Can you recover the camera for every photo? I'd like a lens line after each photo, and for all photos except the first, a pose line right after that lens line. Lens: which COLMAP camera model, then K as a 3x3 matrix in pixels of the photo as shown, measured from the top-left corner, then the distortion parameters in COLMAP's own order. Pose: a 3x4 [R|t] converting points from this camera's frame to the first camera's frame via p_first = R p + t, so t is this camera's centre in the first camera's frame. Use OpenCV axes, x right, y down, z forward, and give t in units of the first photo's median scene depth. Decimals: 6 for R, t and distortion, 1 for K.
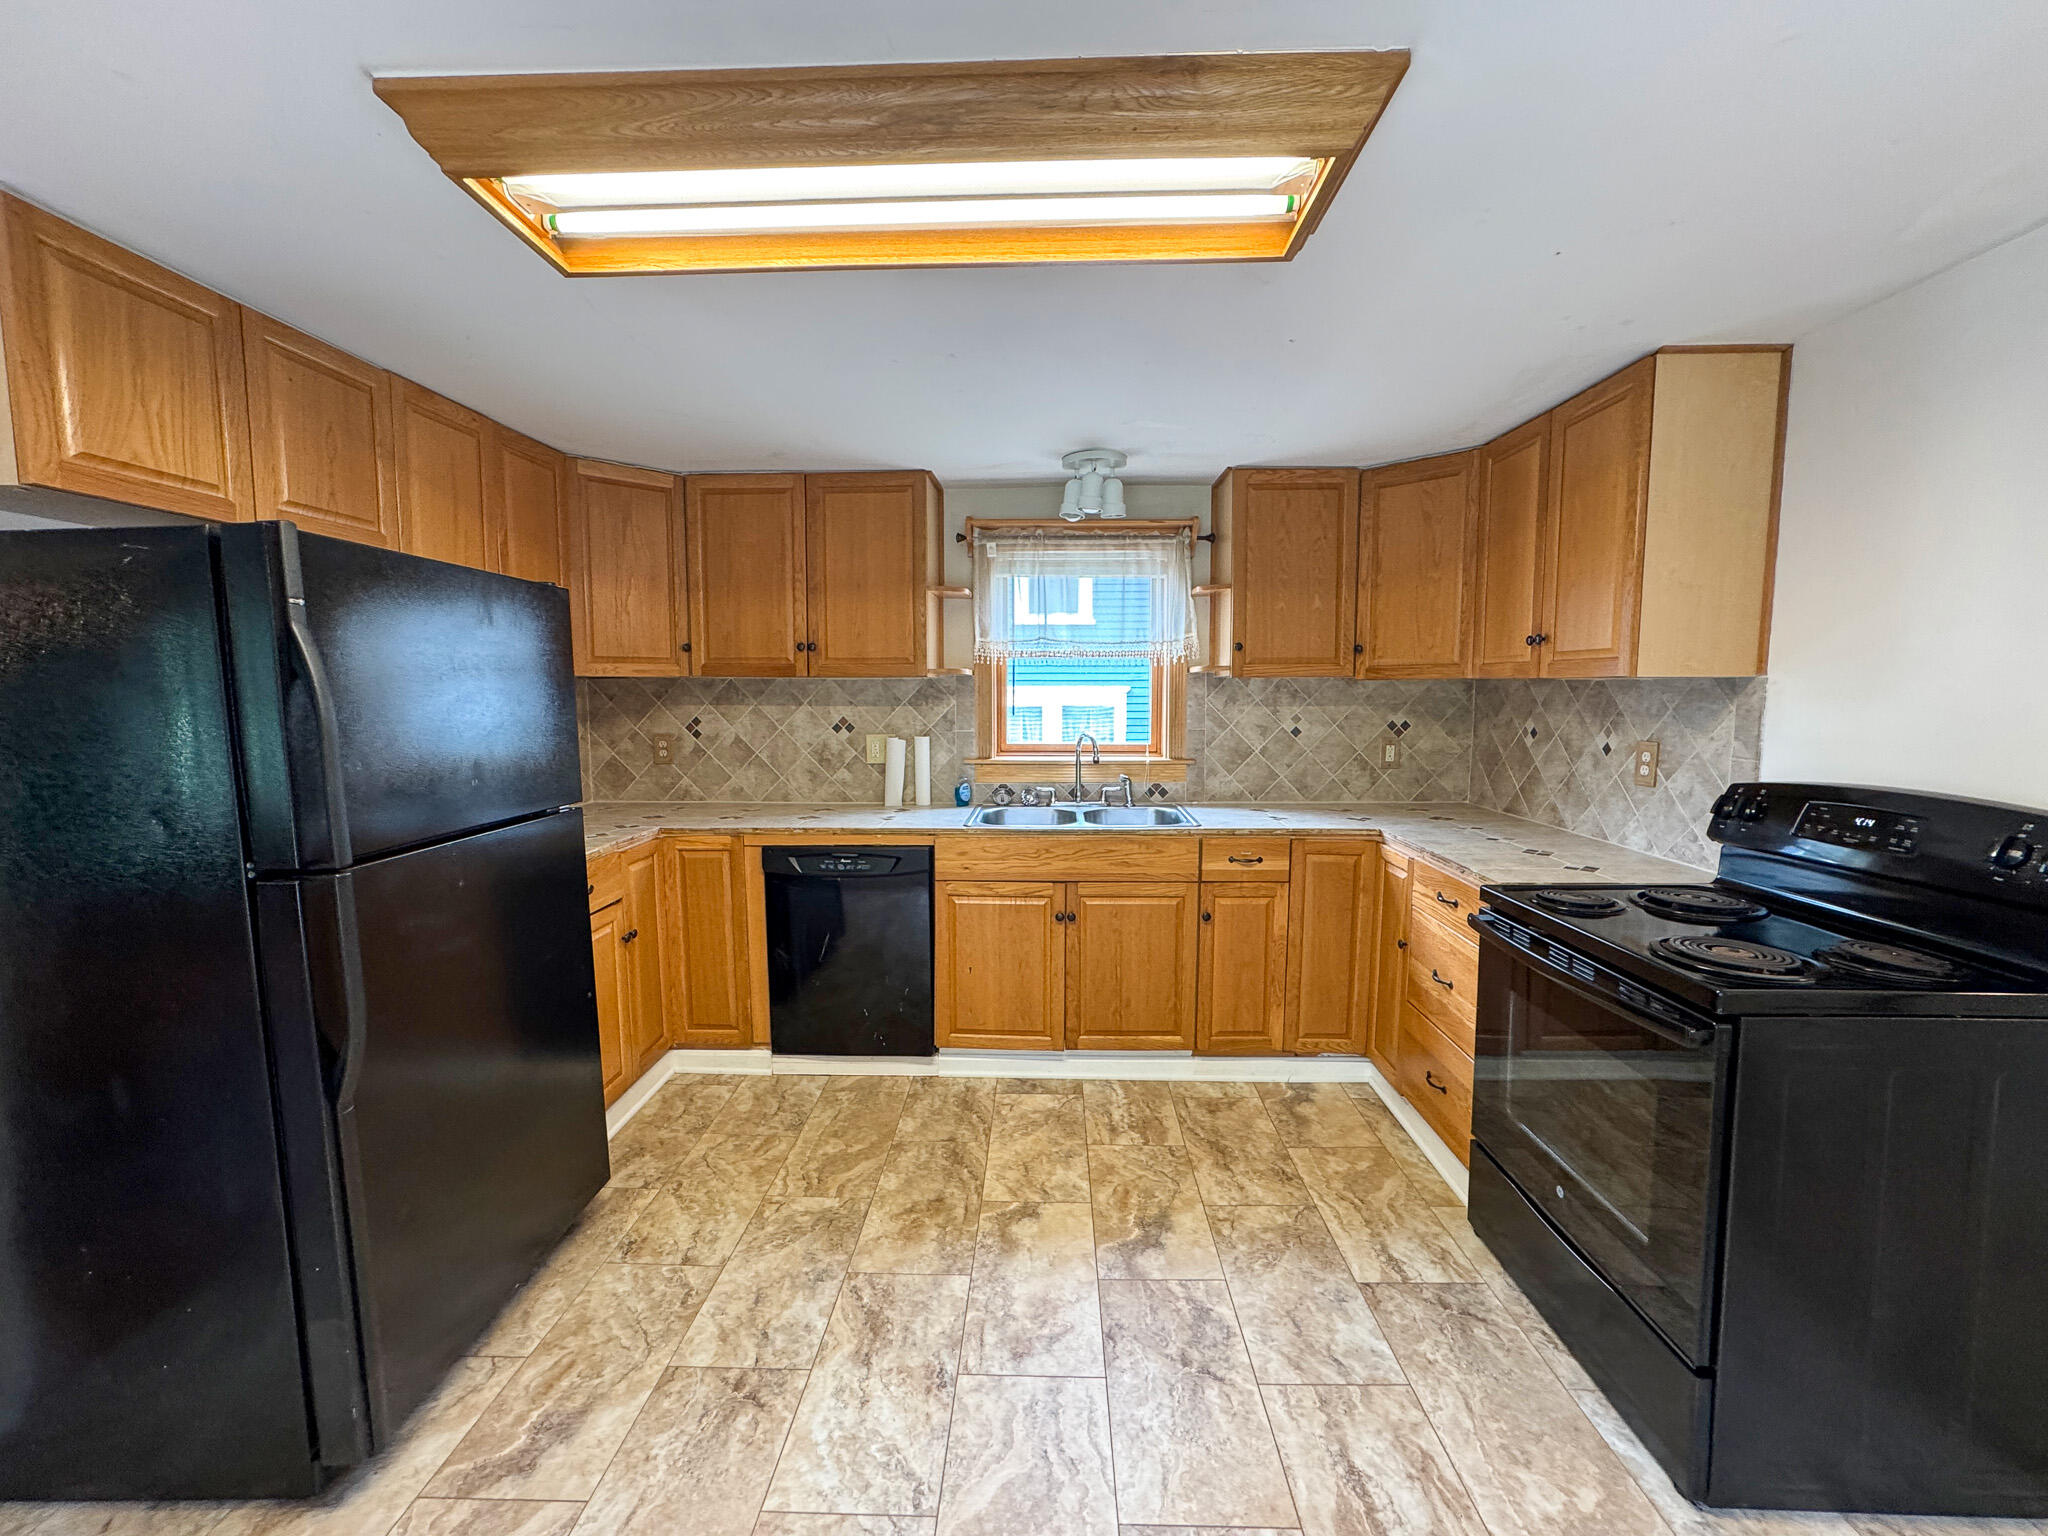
lens RADIAL K [[797.9, 0, 1001.4], [0, 797.9, 764.6], [0, 0, 1]] dist [-0.042481, 0.017206]
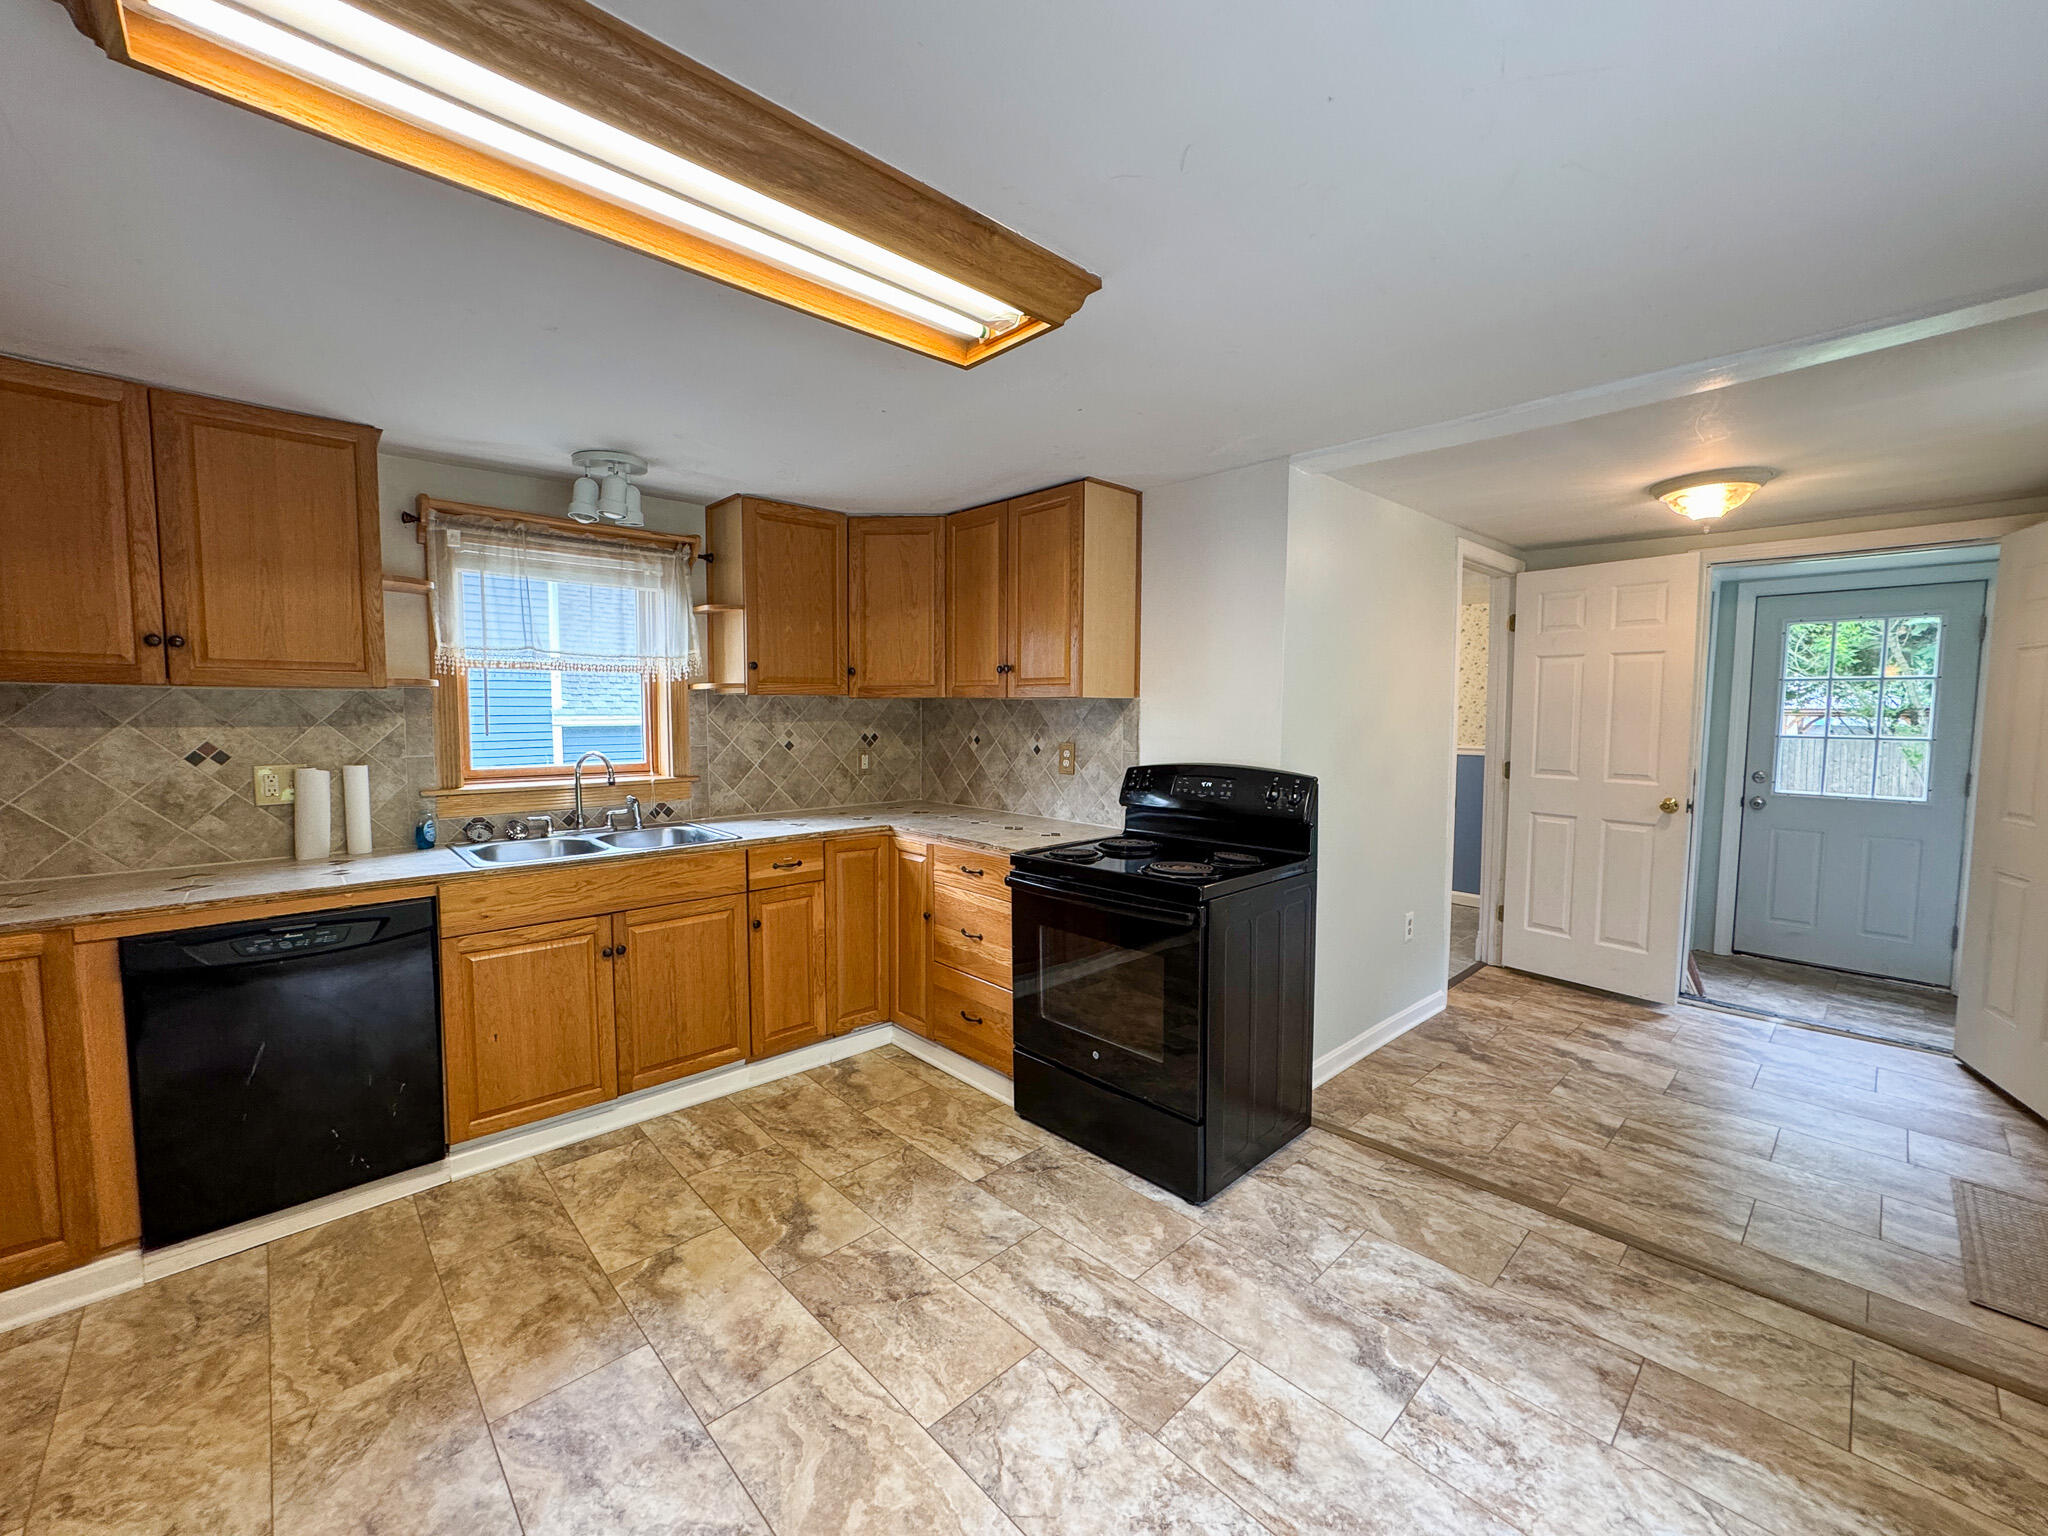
lens RADIAL K [[797.9, 0, 1001.4], [0, 797.9, 764.6], [0, 0, 1]] dist [-0.042481, 0.017206]
pose [[0.723079, -0.043514, 0.689393, -0.216062], [0.059756, 0.998213, 0.000330, 0.001885], [-0.688175, 0.040957, 0.724388, 0.021258]]
